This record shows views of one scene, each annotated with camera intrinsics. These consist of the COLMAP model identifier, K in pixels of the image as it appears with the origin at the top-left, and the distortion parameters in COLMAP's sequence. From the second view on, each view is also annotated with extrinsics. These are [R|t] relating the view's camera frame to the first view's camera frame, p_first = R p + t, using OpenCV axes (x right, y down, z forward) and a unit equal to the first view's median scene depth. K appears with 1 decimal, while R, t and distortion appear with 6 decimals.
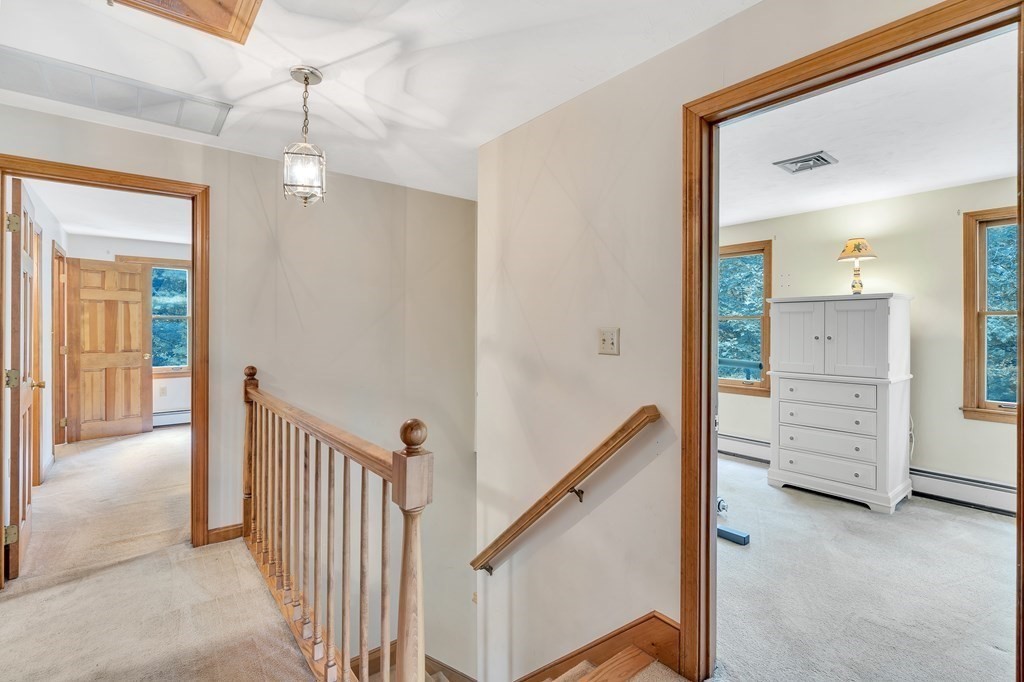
lens RADIAL K [[473.1, 0, 508.1], [0, 473.1, 332.9], [0, 0, 1]] dist [0.003987, 0.000170]
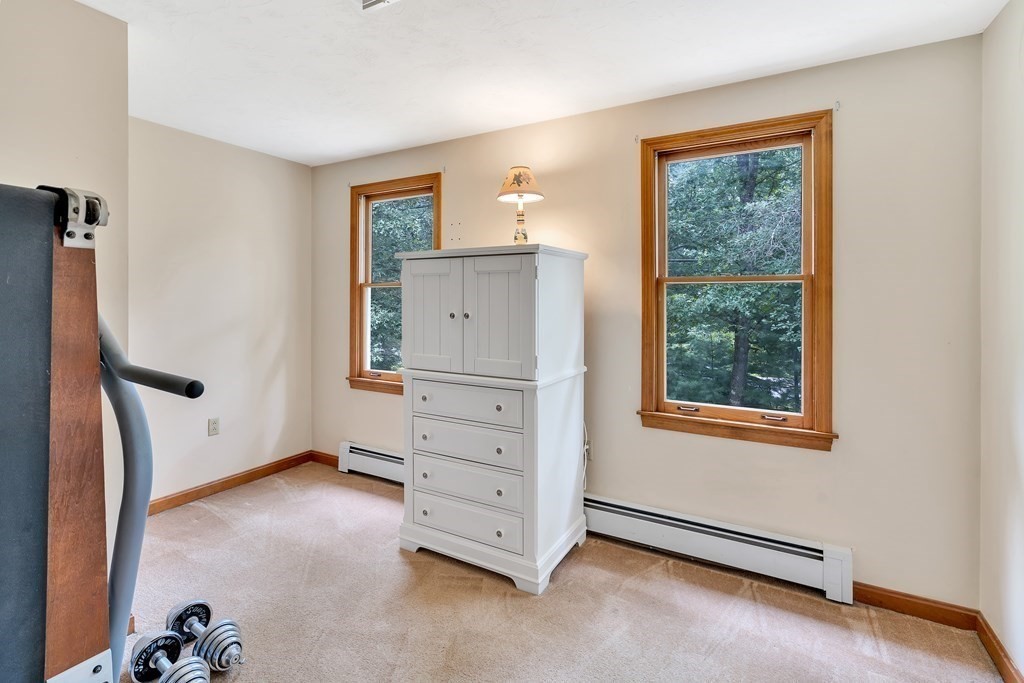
lens RADIAL K [[473.1, 0, 509.2], [0, 473.1, 303.6], [0, 0, 1]] dist [0.003987, 0.000170]
pose [[0.934689, -0.001612, 0.355462, 0.518142], [0.000795, 0.999997, 0.002444, -0.007147], [-0.355464, -0.002002, 0.934688, 0.403276]]
